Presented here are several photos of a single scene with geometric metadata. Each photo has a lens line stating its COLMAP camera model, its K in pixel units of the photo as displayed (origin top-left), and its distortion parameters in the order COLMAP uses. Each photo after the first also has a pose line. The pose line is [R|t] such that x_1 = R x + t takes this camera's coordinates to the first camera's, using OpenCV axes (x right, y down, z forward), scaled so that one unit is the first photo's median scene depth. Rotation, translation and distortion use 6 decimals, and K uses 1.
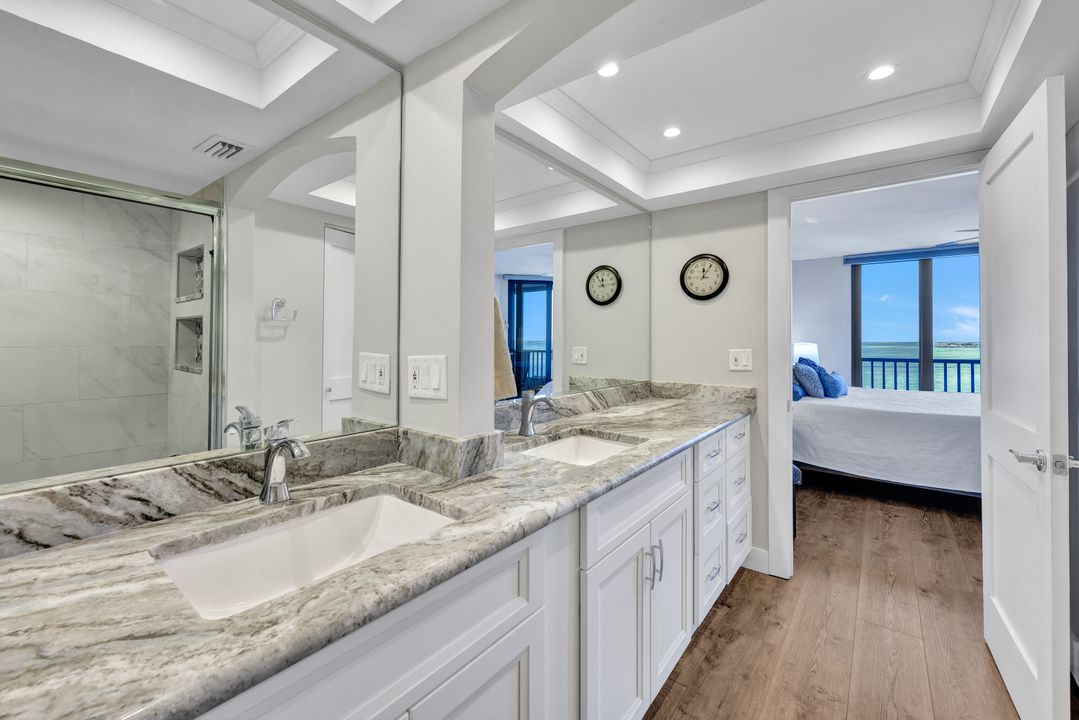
lens RADIAL K [[437.9, 0, 524.4], [0, 437.9, 343.3], [0, 0, 1]] dist [0.004999, -0.000291]
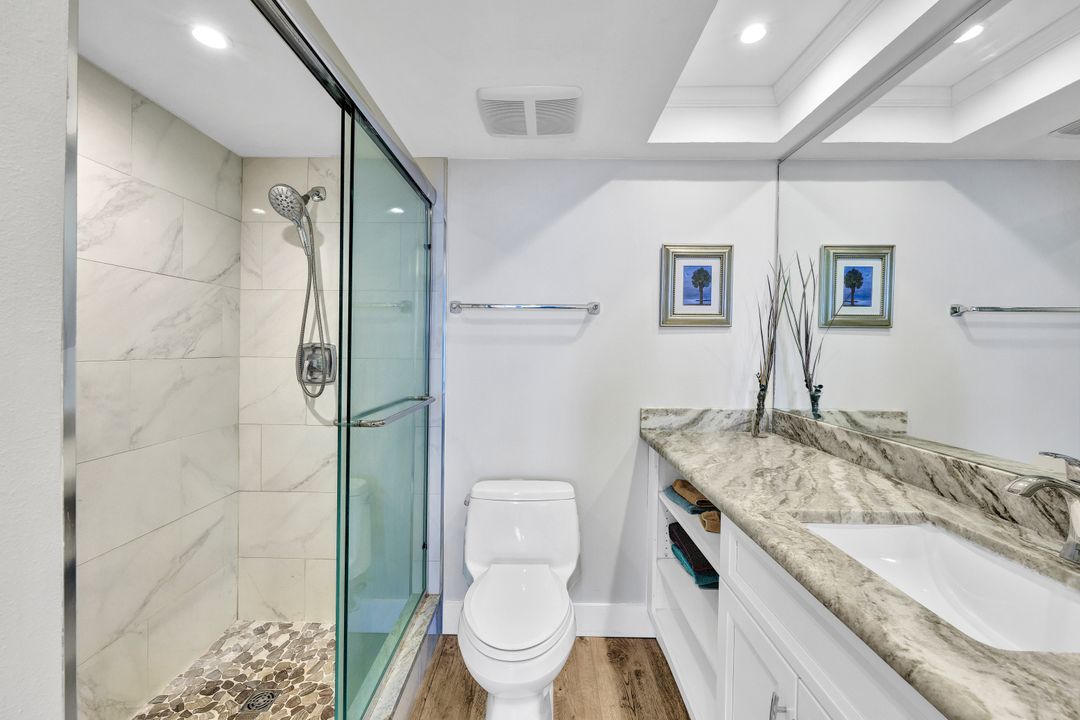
lens RADIAL K [[438.4, 0, 540.1], [0, 438.4, 352.7], [0, 0, 1]] dist [0.004999, -0.000291]
pose [[-0.778072, -0.003506, -0.628165, 0.832849], [-0.015517, 0.999787, 0.013640, -0.008609], [0.627983, 0.020360, -0.777961, 1.234025]]
